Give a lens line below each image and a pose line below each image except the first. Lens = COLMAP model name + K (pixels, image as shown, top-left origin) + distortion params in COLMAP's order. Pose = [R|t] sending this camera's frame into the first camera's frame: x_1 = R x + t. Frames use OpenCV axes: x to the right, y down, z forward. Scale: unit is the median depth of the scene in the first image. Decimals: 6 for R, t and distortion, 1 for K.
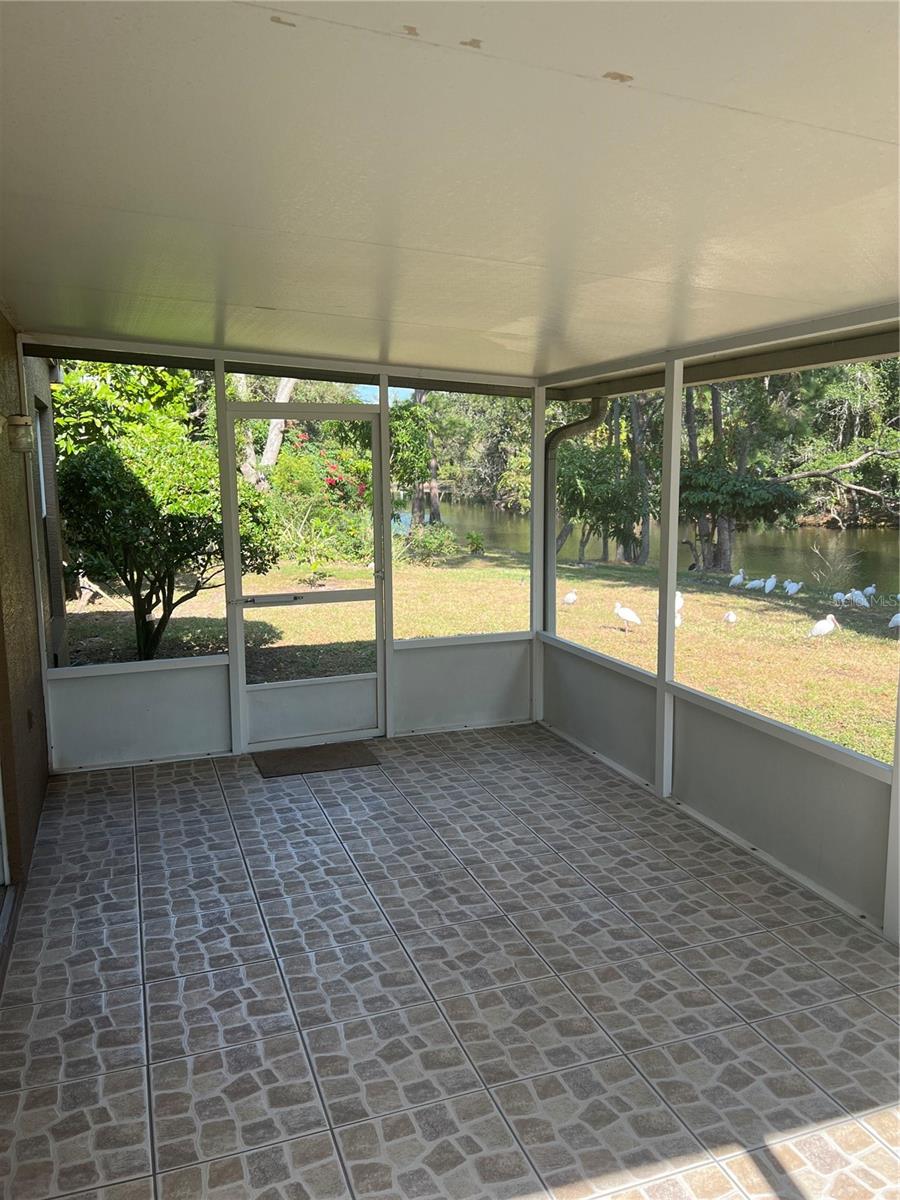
lens RADIAL K [[905.0, 0, 456.3], [0, 905.0, 593.8], [0, 0, 1]] dist [0.063539, -0.068308]
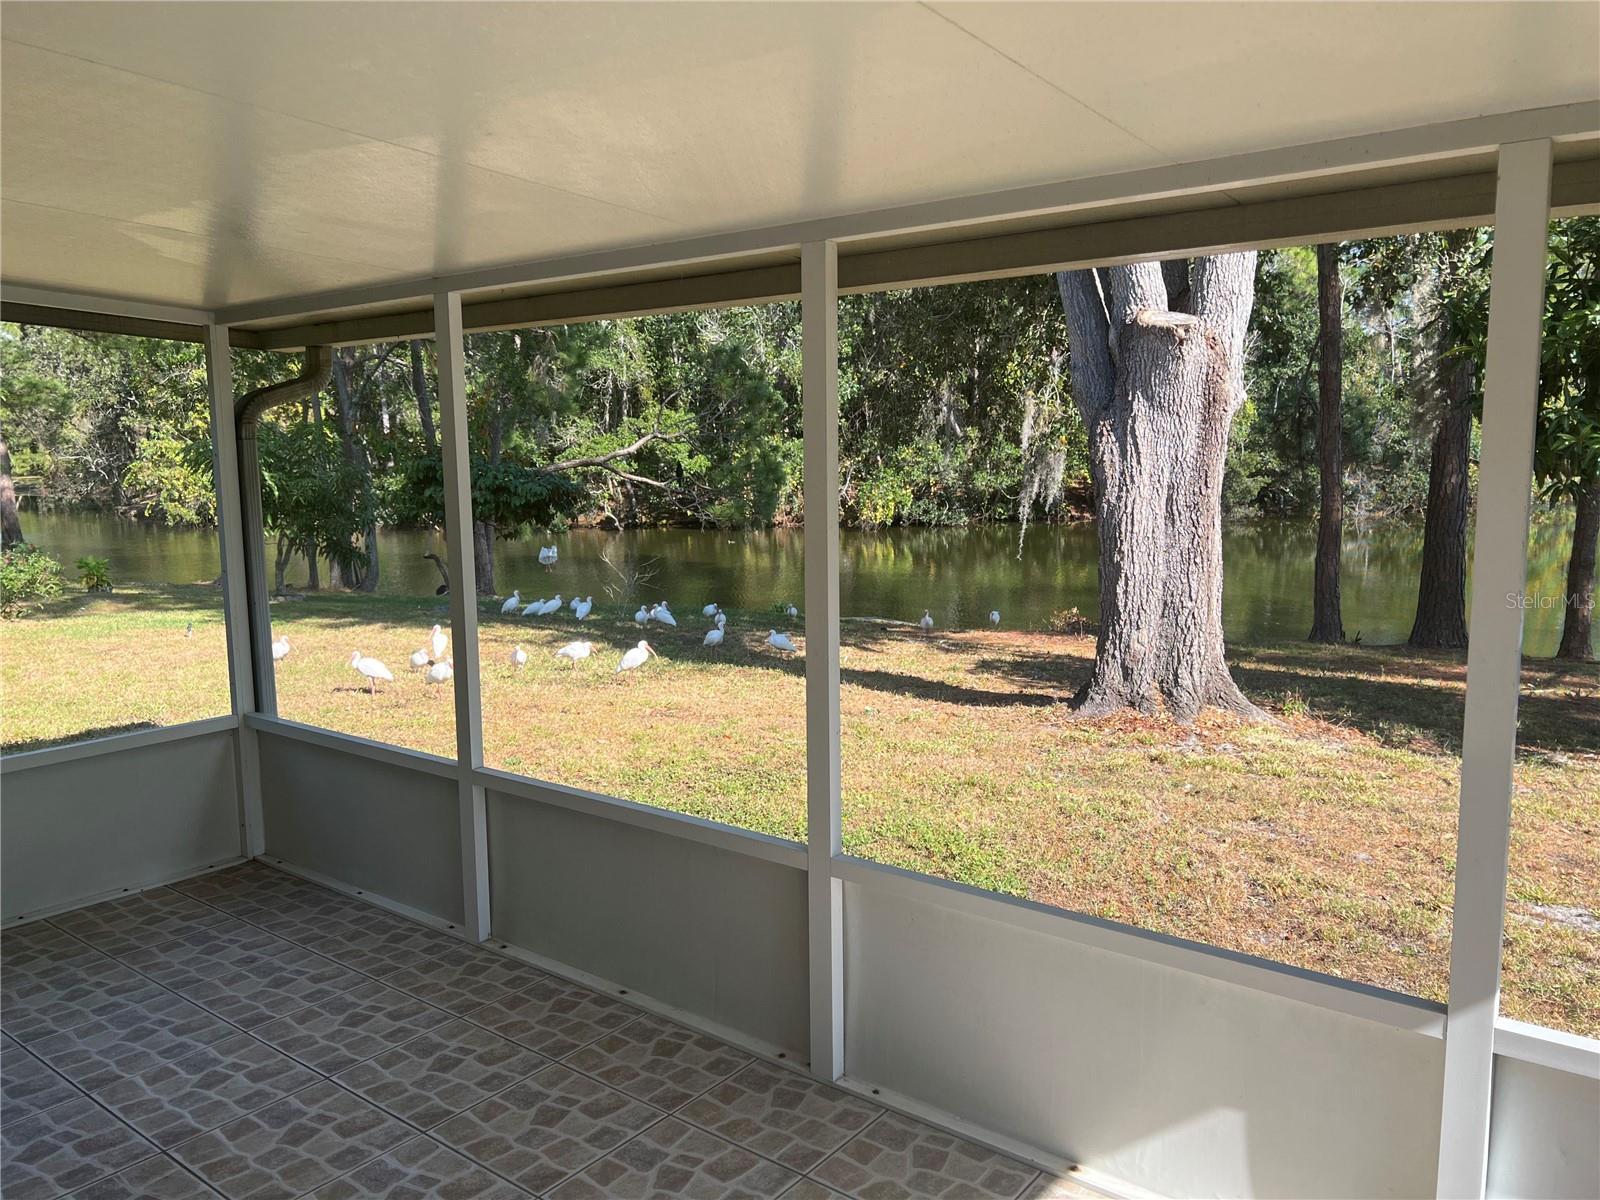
lens RADIAL K [[1206.7, 0, 791.2], [0, 1206.7, 593.1], [0, 0, 1]] dist [0.063539, -0.068308]
pose [[0.853642, -0.068634, 0.516318, -0.020395], [0.081100, 0.996705, -0.001592, -0.011274], [-0.514508, 0.043233, 0.856395, 0.095595]]
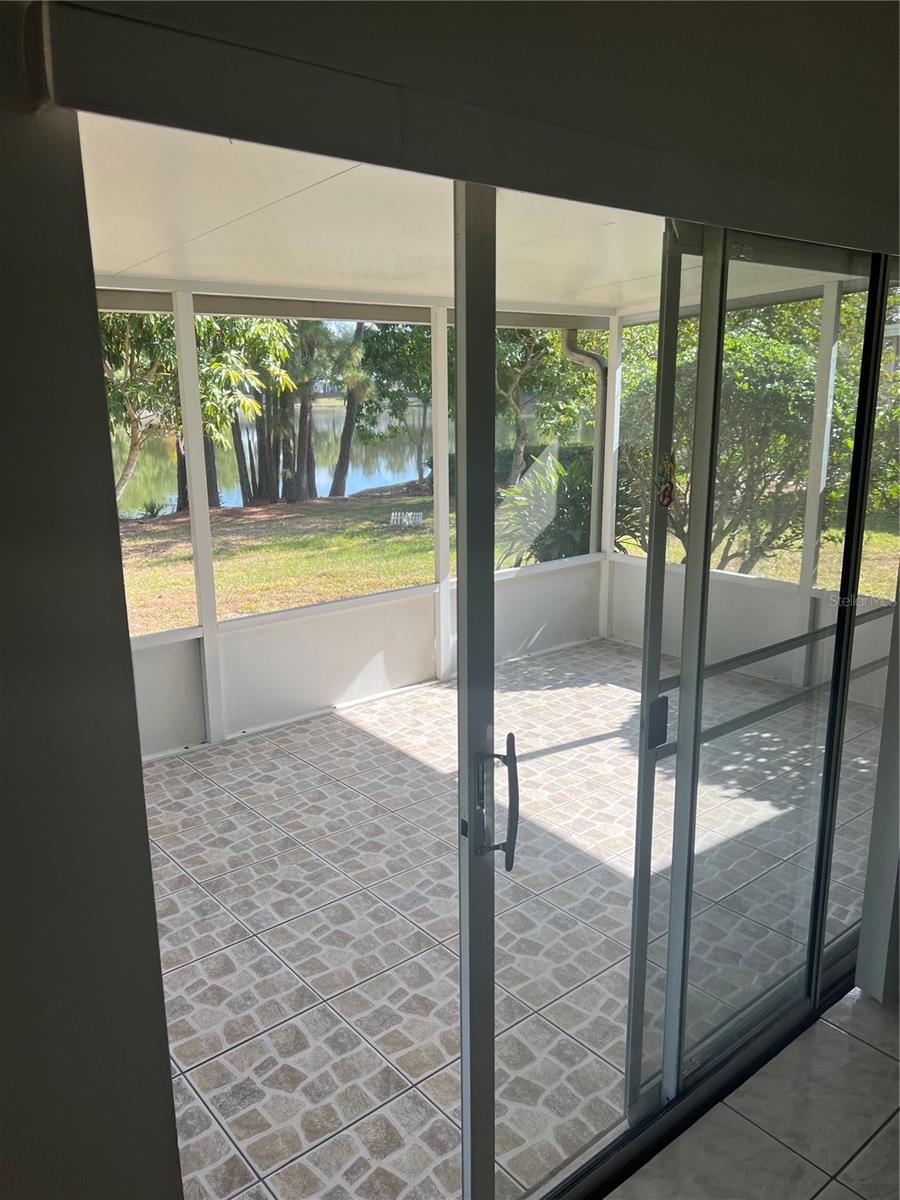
lens RADIAL K [[905.0, 0, 446.9], [0, 905.0, 606.9], [0, 0, 1]] dist [0.063539, -0.068308]
pose [[-0.321683, -0.213994, 0.922348, -0.587187], [0.151217, 0.950011, 0.273152, -0.101544], [-0.934694, 0.227344, -0.273243, 0.654059]]
